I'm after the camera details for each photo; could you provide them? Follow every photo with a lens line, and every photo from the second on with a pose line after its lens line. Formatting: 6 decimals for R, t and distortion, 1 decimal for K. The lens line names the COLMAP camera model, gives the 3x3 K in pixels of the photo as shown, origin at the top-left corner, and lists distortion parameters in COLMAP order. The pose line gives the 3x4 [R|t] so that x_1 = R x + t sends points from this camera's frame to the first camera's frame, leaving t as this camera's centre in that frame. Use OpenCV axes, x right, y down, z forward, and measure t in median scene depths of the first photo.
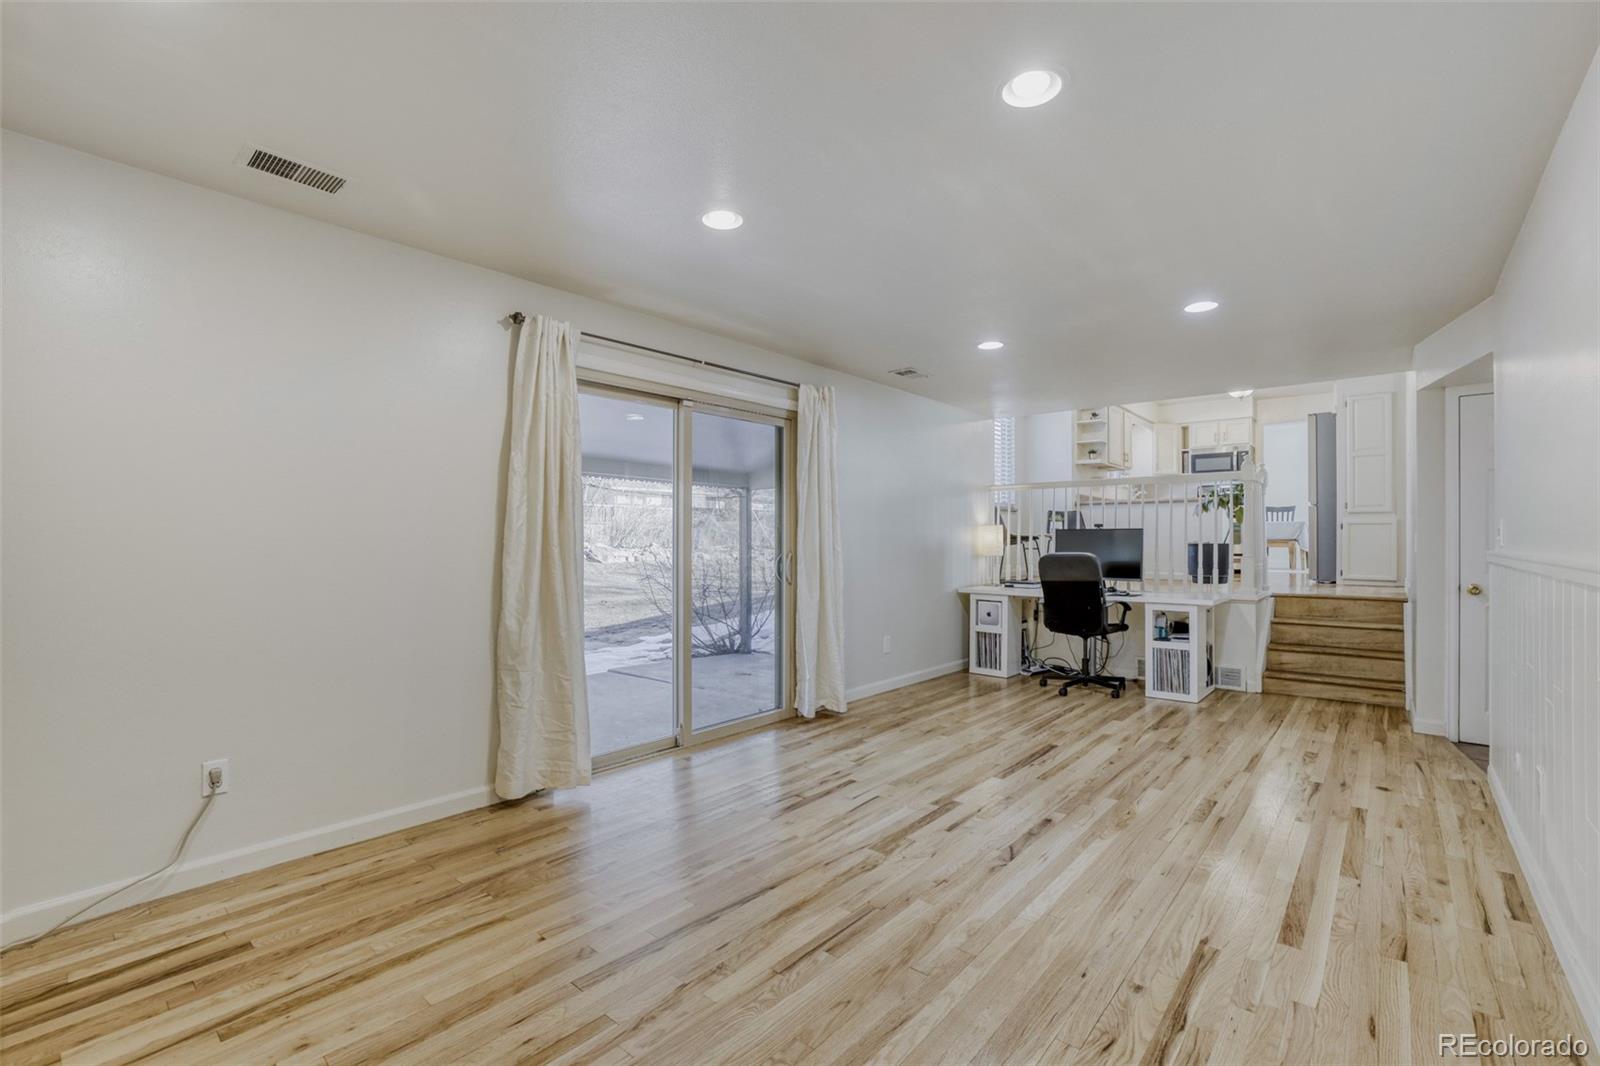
lens RADIAL K [[693.0, 0, 814.1], [0, 693.0, 530.7], [0, 0, 1]] dist [-0.035997, 0.011344]
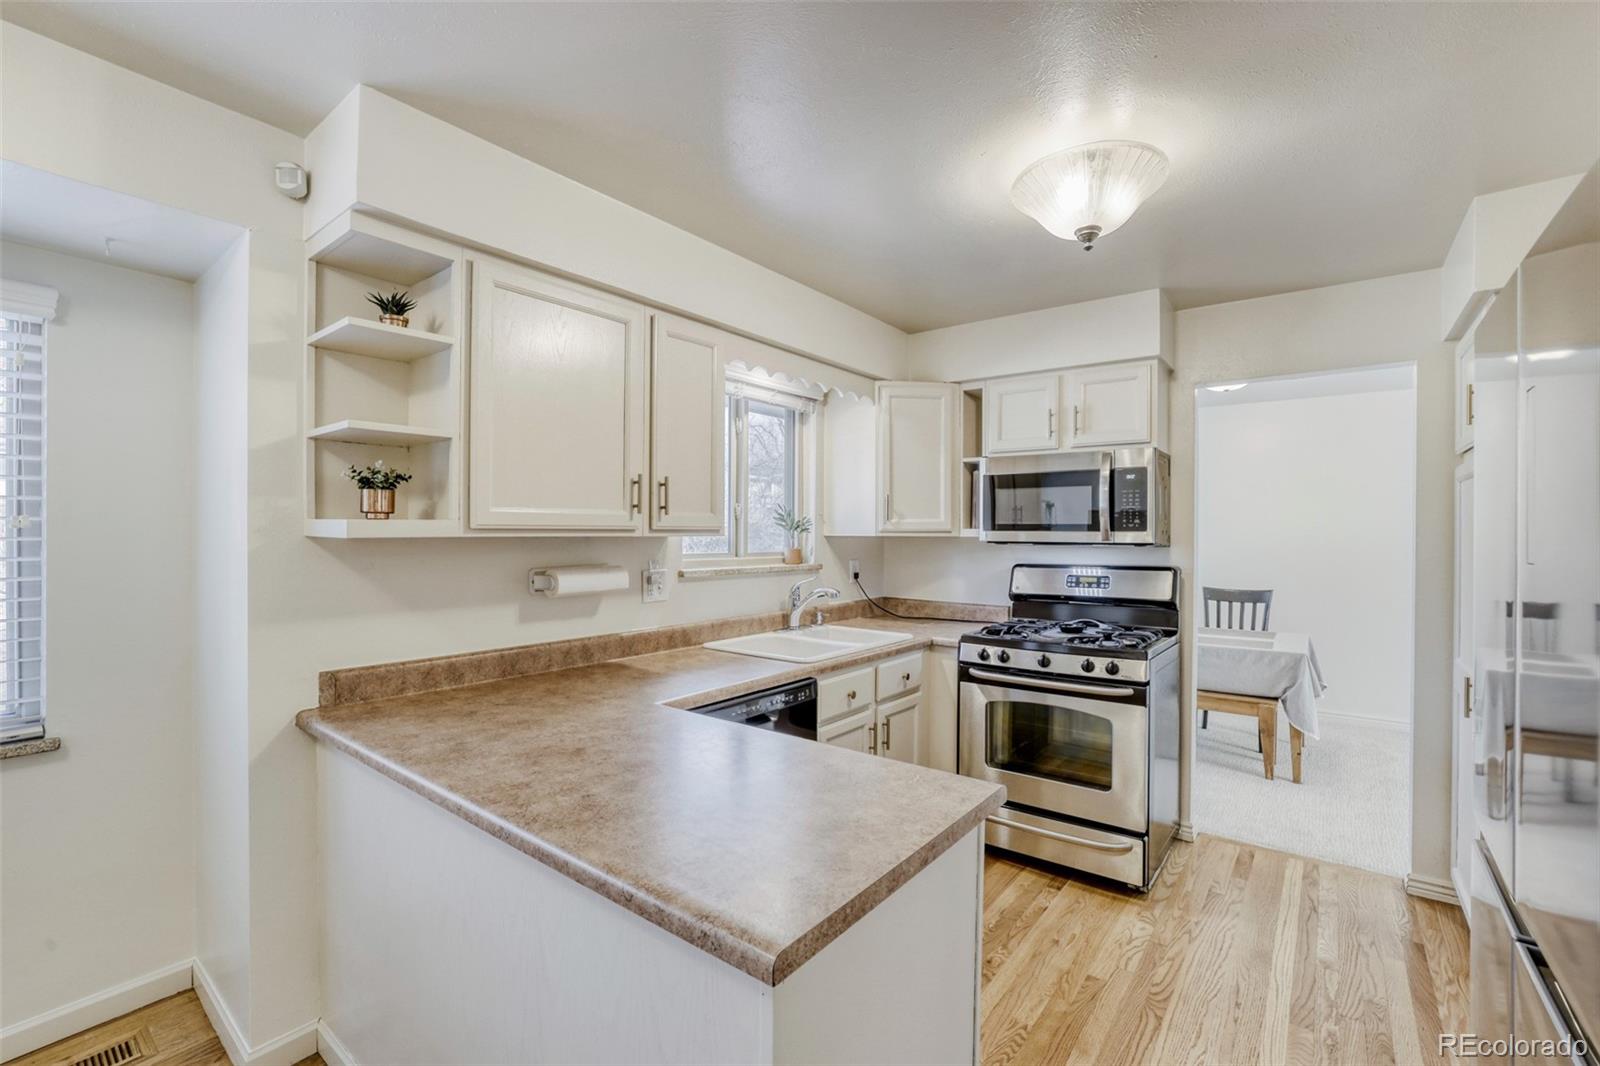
lens RADIAL K [[693.0, 0, 792.6], [0, 693.0, 538.6], [0, 0, 1]] dist [-0.035997, 0.011344]
pose [[0.999475, 0.007302, 0.031560, 0.853432], [-0.008005, 0.999722, 0.022197, -0.165795], [-0.031389, -0.022438, 0.999255, 1.272203]]
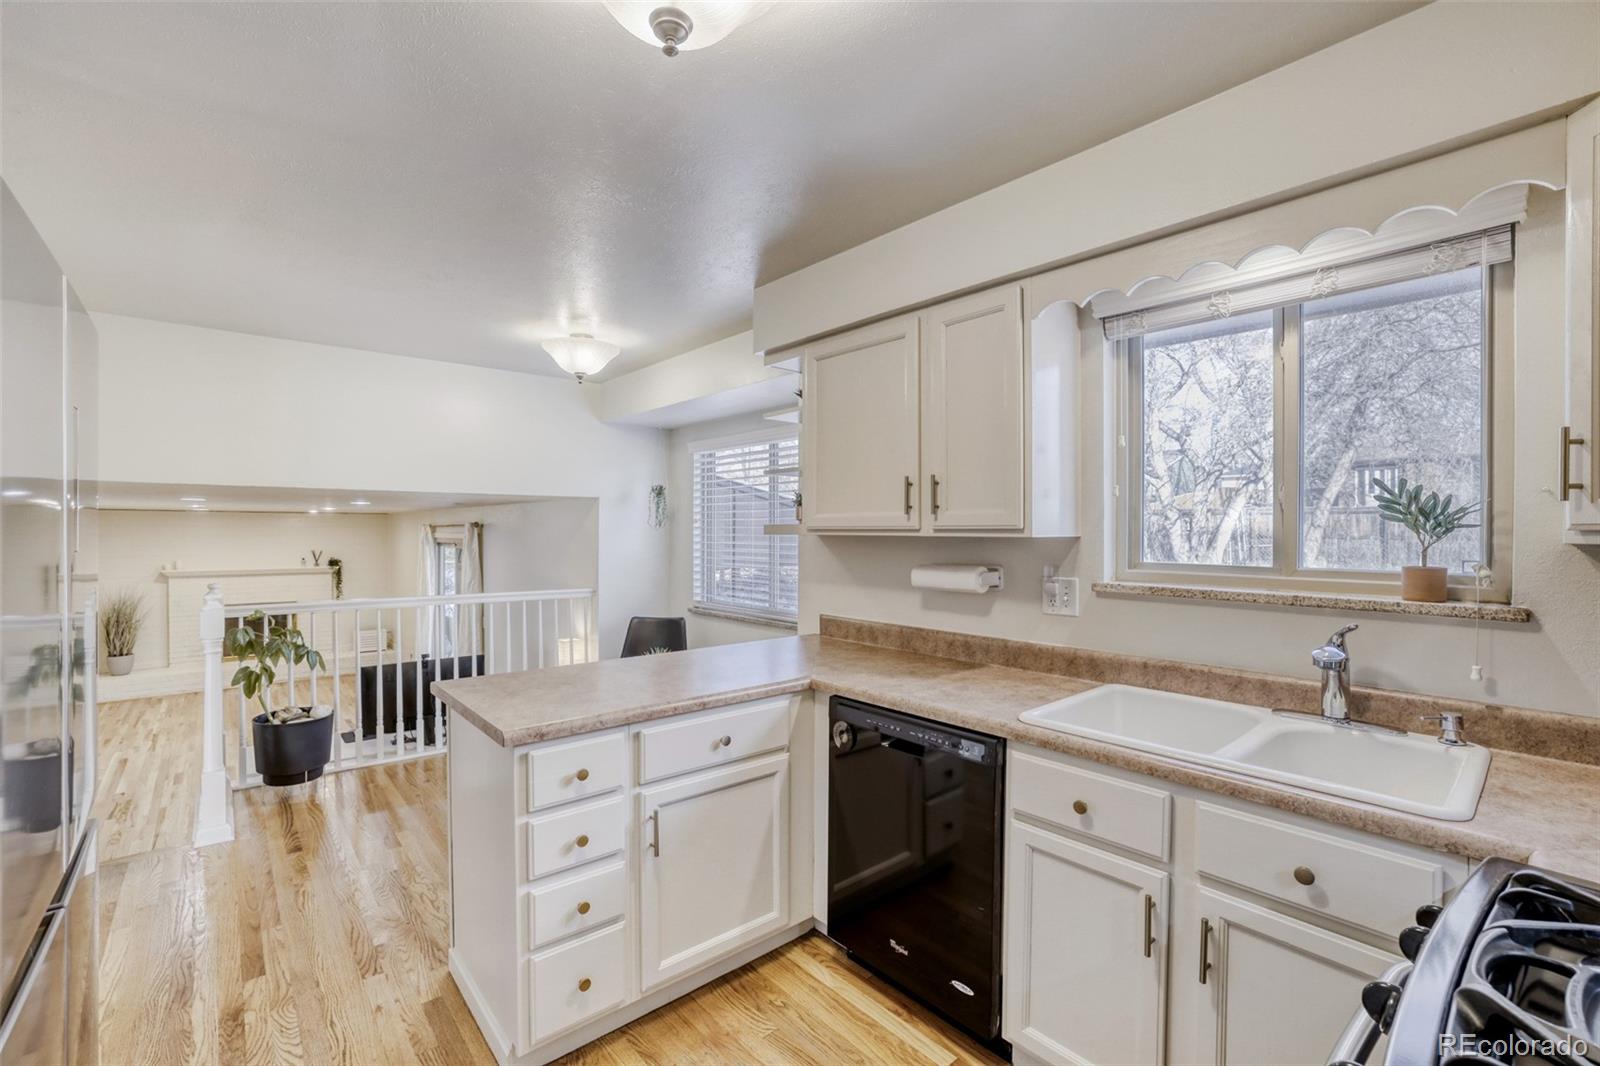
lens RADIAL K [[693.0, 0, 789.5], [0, 693.0, 533.8], [0, 0, 1]] dist [-0.035997, 0.011344]
pose [[-0.161011, 0.008160, -0.986919, 1.225717], [0.010633, 0.999922, 0.006533, -0.162042], [0.986895, -0.009442, -0.161085, 1.698585]]
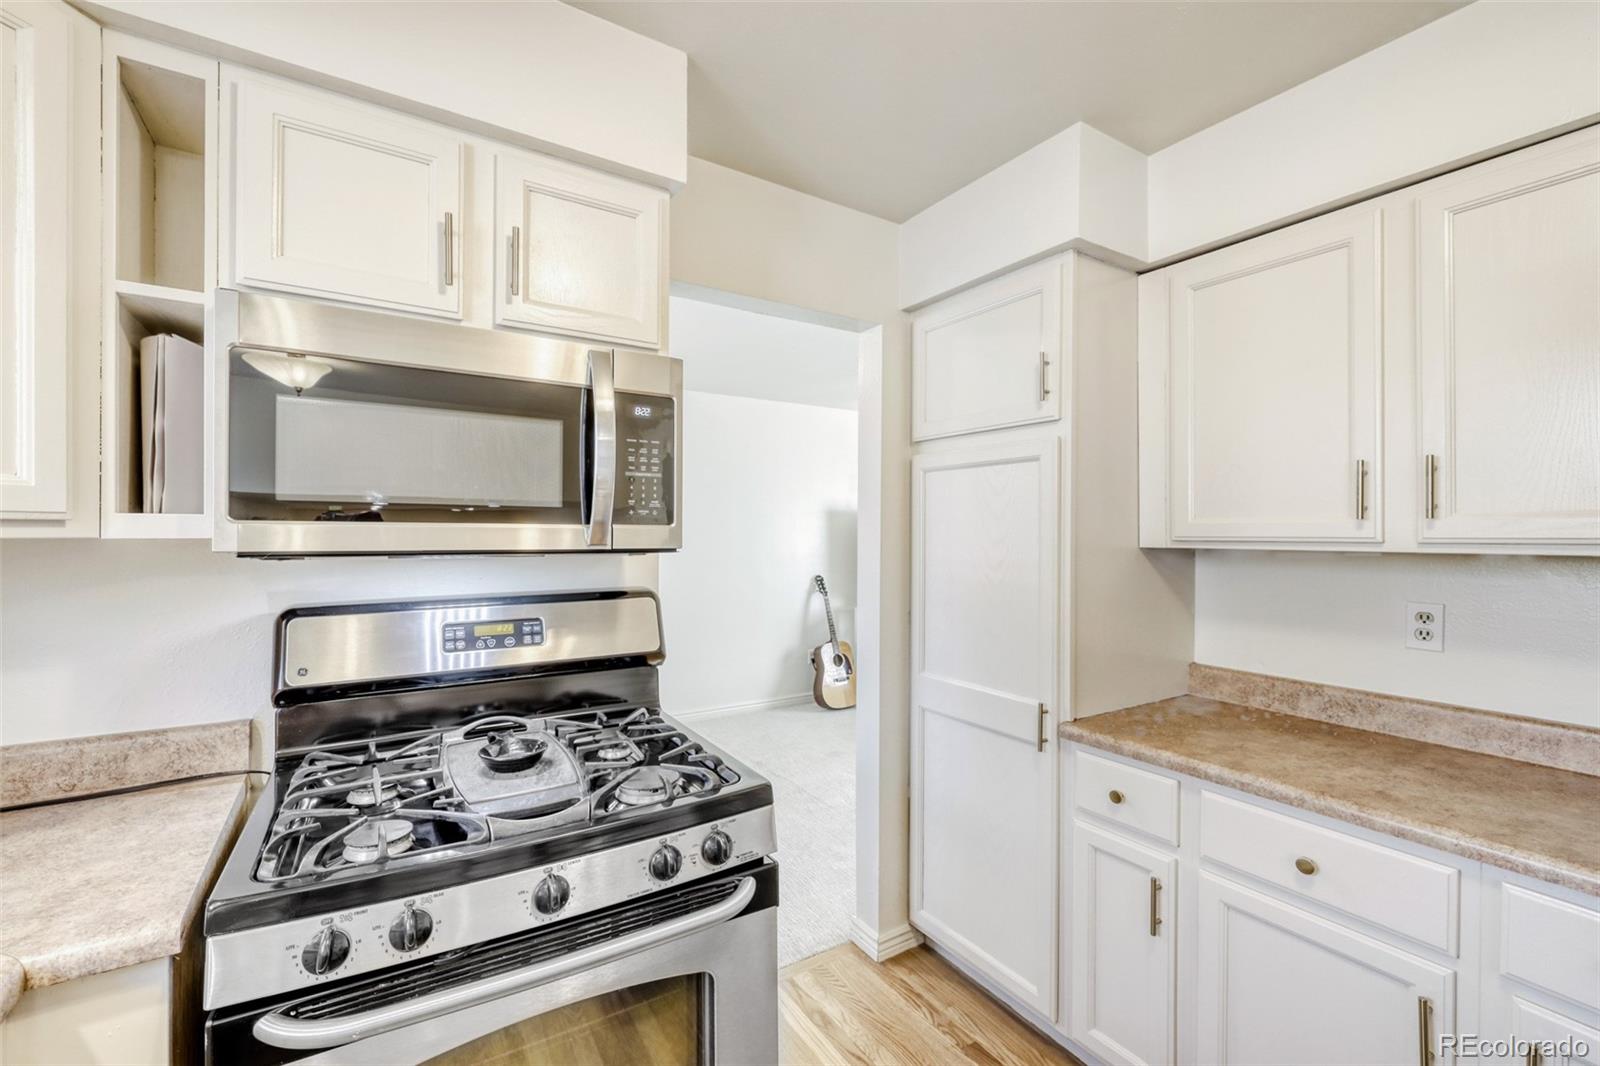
lens RADIAL K [[693.0, 0, 814.8], [0, 693.0, 527.5], [0, 0, 1]] dist [-0.035997, 0.011344]
pose [[0.279740, 0.006549, 0.960054, 0.907382], [-0.024588, 0.999698, 0.000345, -0.162104], [-0.959761, -0.023702, 0.279816, 1.688963]]
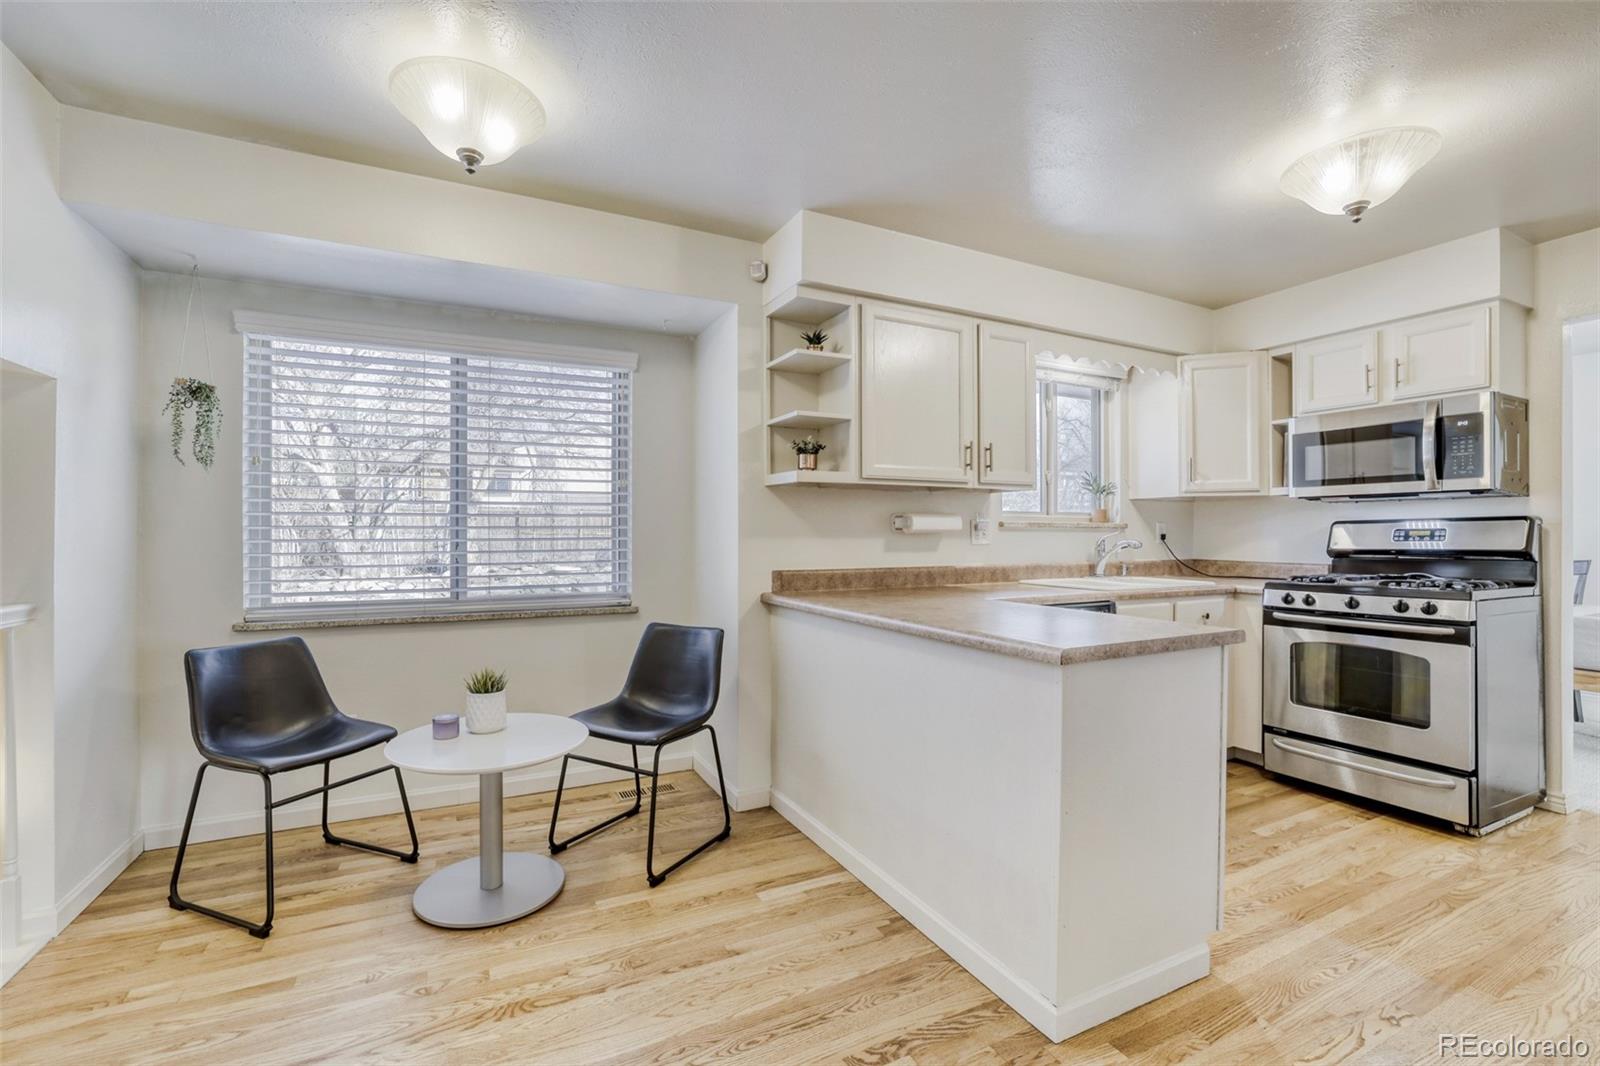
lens RADIAL K [[693.0, 0, 799.4], [0, 693.0, 534.9], [0, 0, 1]] dist [-0.035997, 0.011344]
pose [[0.921093, 0.001433, -0.389341, 0.866085], [0.003811, 0.999912, 0.012697, -0.124223], [0.389325, -0.013179, 0.921006, 1.108781]]
